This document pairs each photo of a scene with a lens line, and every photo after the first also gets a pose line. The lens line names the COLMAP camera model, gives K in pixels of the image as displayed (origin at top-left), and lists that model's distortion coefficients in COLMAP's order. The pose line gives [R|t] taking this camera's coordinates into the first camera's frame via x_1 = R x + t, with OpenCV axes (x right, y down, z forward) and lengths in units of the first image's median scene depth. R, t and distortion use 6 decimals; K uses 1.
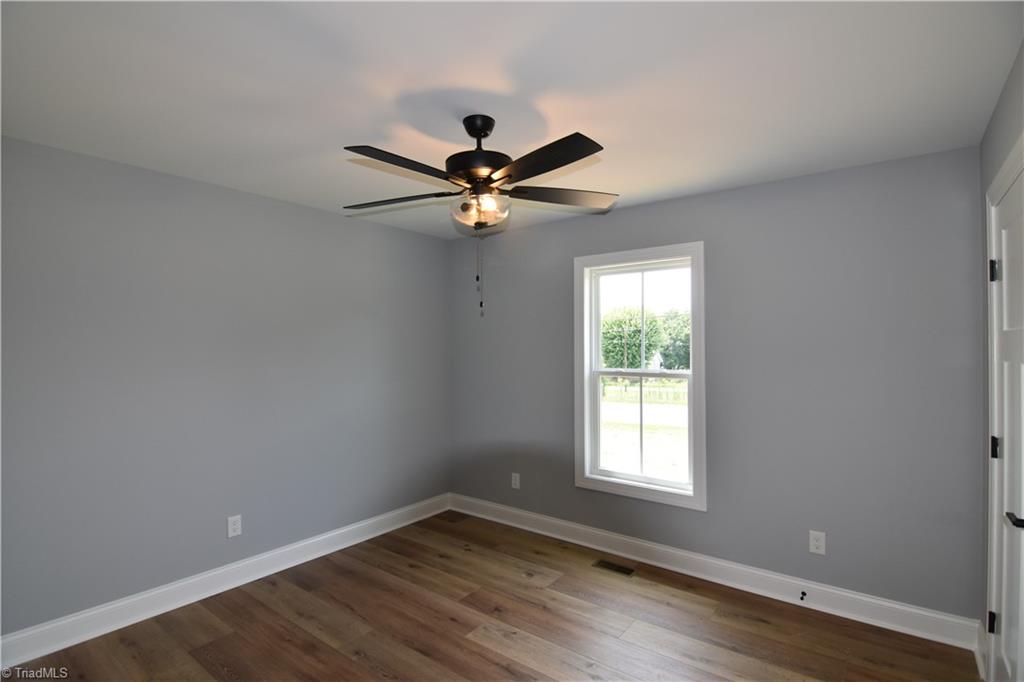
lens RADIAL K [[495.0, 0, 517.8], [0, 495.0, 341.2], [0, 0, 1]] dist [-0.010847, -0.007845]
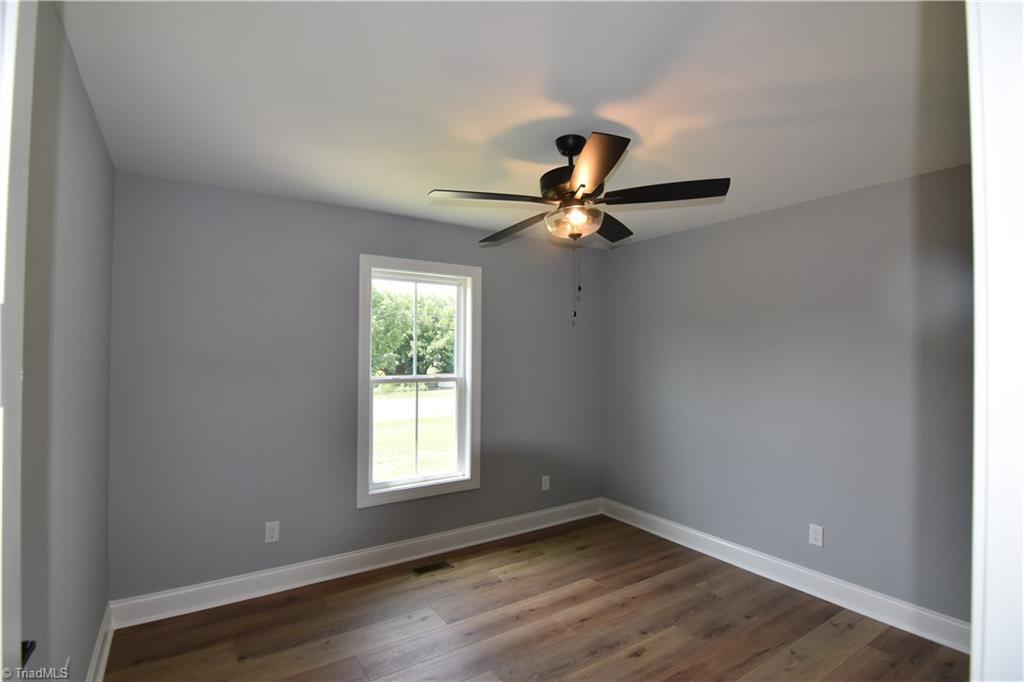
lens RADIAL K [[495.0, 0, 506.0], [0, 495.0, 342.3], [0, 0, 1]] dist [-0.010847, -0.007845]
pose [[0.323315, 0.018134, 0.946118, -0.700601], [-0.021291, 0.999703, -0.011885, -0.003682], [-0.946052, -0.016301, 0.323605, 0.497698]]
